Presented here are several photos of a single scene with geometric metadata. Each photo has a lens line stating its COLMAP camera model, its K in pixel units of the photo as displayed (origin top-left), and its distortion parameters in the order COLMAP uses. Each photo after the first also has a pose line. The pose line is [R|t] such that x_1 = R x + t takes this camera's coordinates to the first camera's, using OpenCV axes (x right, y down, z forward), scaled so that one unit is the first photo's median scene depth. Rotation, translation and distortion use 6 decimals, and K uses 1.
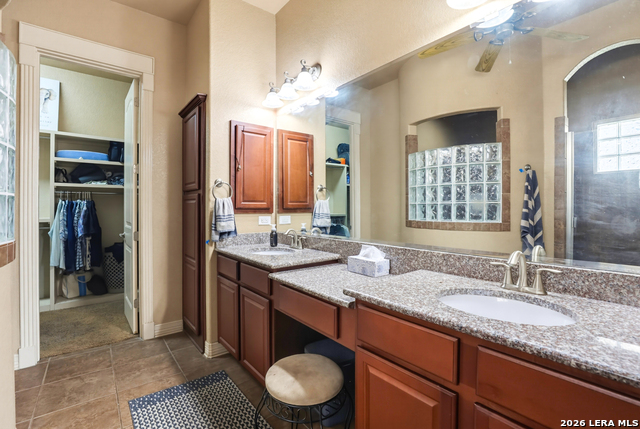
lens RADIAL K [[293.2, 0, 321.2], [0, 293.2, 210.1], [0, 0, 1]] dist [-0.038969, 0.007882]
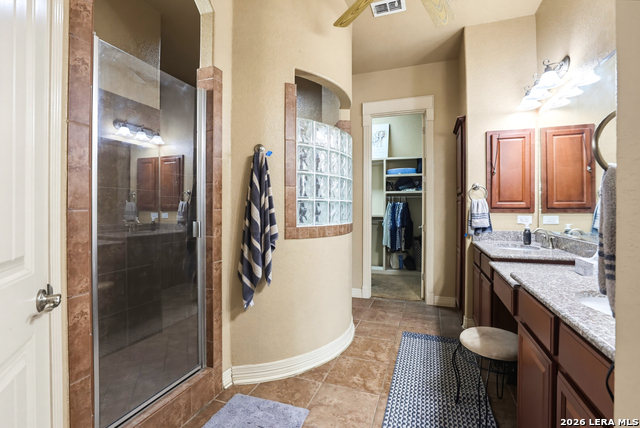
lens RADIAL K [[293.2, 0, 322.9], [0, 293.2, 210.6], [0, 0, 1]] dist [-0.038969, 0.007882]
pose [[0.516596, 0.007572, -0.856196, 0.316284], [-0.005580, 0.999969, 0.005477, 0.001619], [0.856211, 0.001949, 0.516622, -0.139927]]
